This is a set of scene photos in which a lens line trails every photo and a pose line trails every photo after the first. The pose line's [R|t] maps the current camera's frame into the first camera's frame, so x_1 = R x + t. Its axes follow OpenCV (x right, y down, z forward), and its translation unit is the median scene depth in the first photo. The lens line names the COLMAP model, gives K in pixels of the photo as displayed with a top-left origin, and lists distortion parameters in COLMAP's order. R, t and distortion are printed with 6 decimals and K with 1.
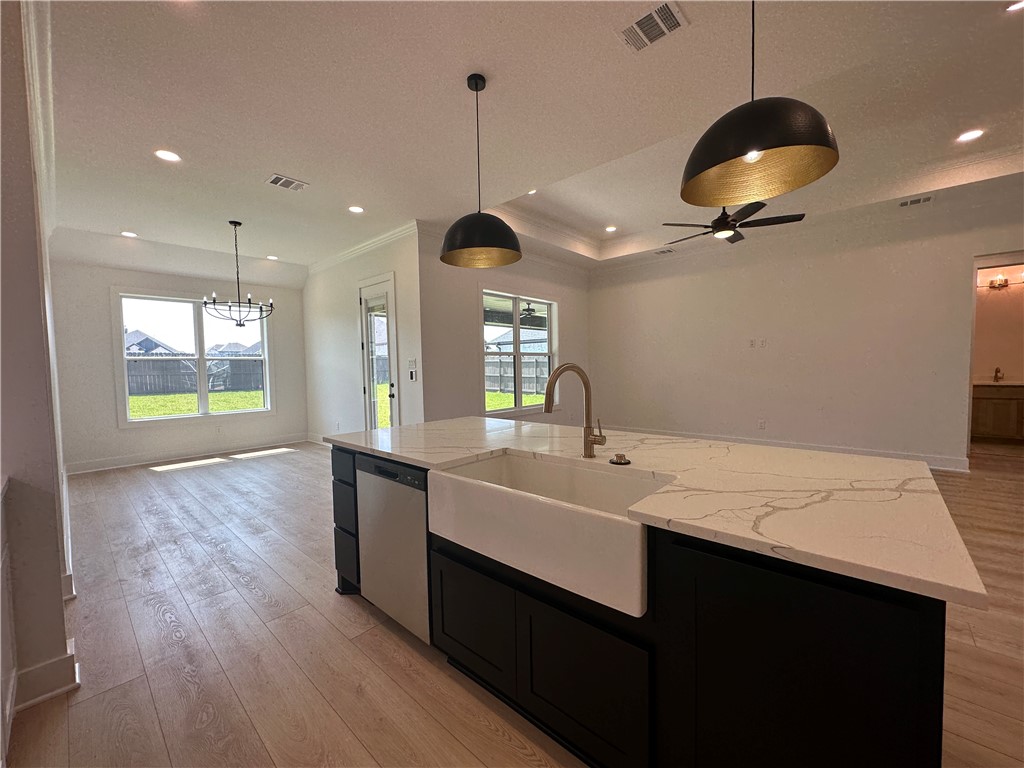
lens RADIAL K [[406.6, 0, 511.4], [0, 406.6, 387.3], [0, 0, 1]] dist [-0.008499, 0.001164]
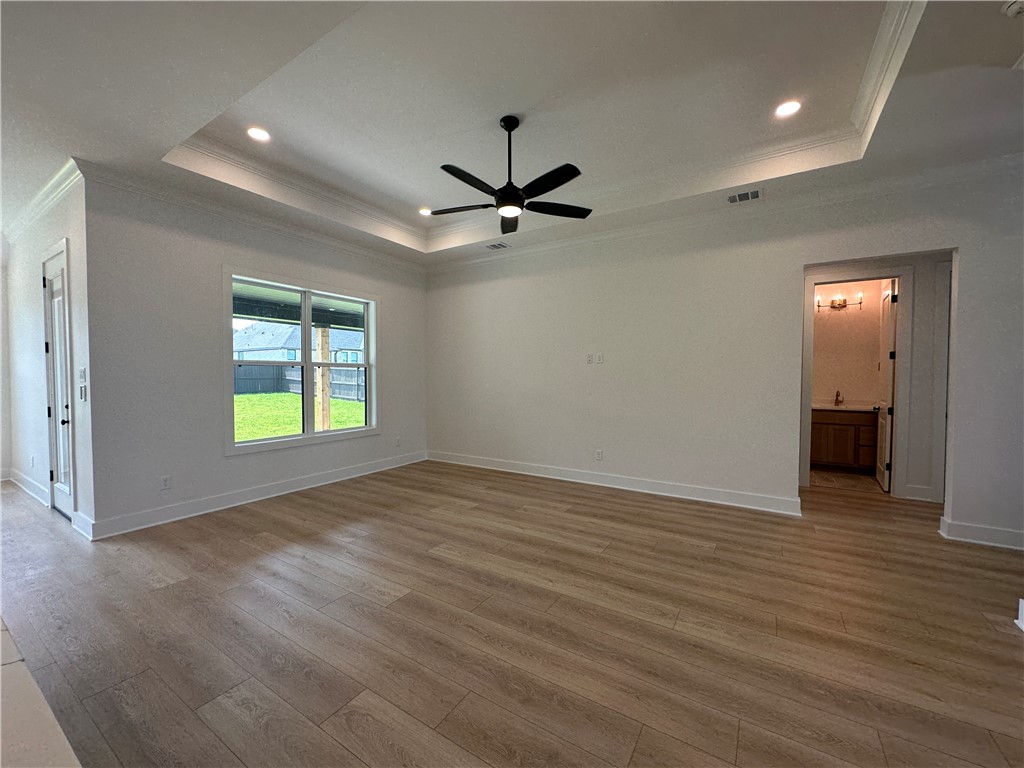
lens RADIAL K [[406.6, 0, 513.1], [0, 406.6, 387.3], [0, 0, 1]] dist [-0.008499, 0.001164]
pose [[0.984860, 0.015340, 0.172673, 0.277904], [-0.011353, 0.999646, -0.024057, -0.025437], [-0.172981, 0.021733, 0.984685, 0.184584]]
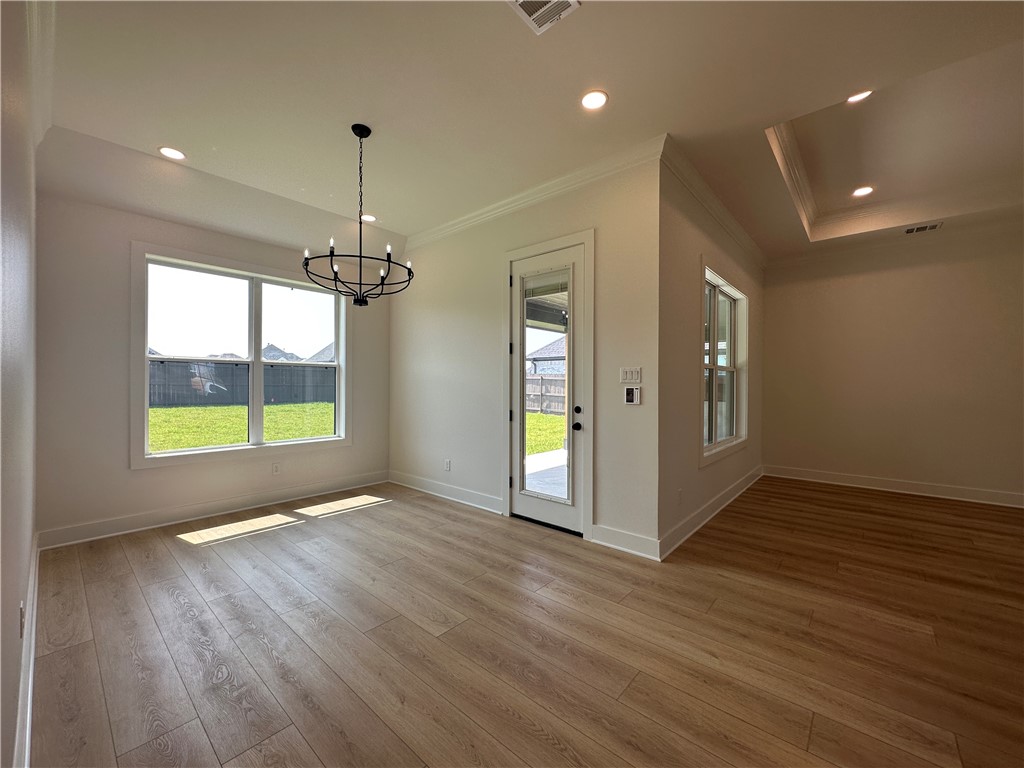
lens RADIAL K [[406.6, 0, 507.5], [0, 406.6, 387.5], [0, 0, 1]] dist [-0.008499, 0.001164]
pose [[0.999680, 0.022712, 0.011161, -0.359658], [-0.022207, 0.998805, -0.043534, -0.008862], [-0.012136, 0.043272, 0.998990, 0.327314]]
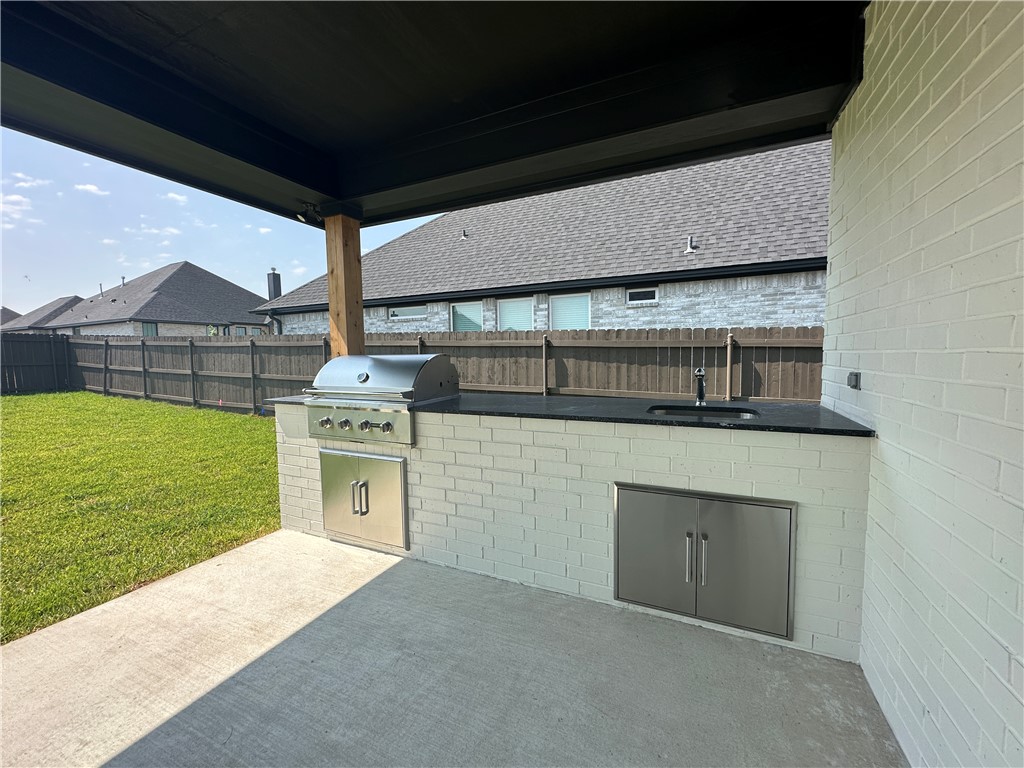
lens RADIAL K [[406.6, 0, 514.3], [0, 406.6, 381.2], [0, 0, 1]] dist [-0.008499, 0.001164]
pose [[0.953595, -0.016930, 0.300616, 0.359226], [0.014696, 0.999845, 0.009692, -0.075771], [-0.300734, -0.004825, 0.953696, 1.554812]]
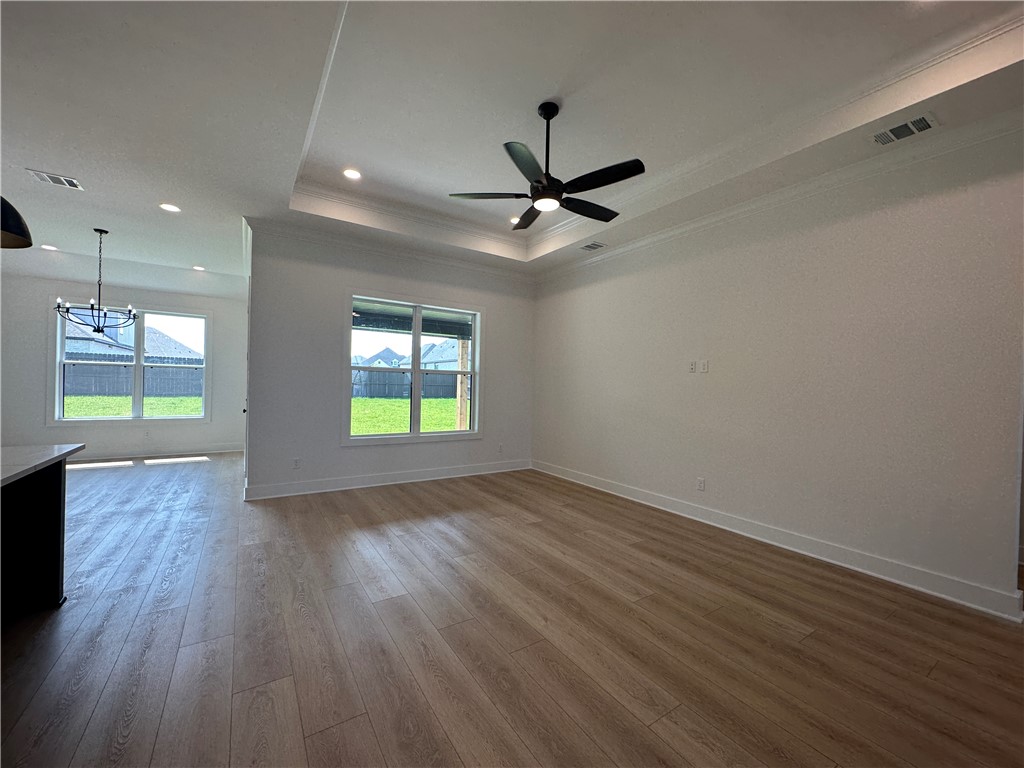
lens RADIAL K [[406.6, 0, 513.7], [0, 406.6, 387.4], [0, 0, 1]] dist [-0.008499, 0.001164]
pose [[0.967311, 0.045627, -0.249454, 0.449201], [-0.056915, 0.997647, -0.038225, -0.027257], [0.247123, 0.051174, 0.967632, 0.229495]]
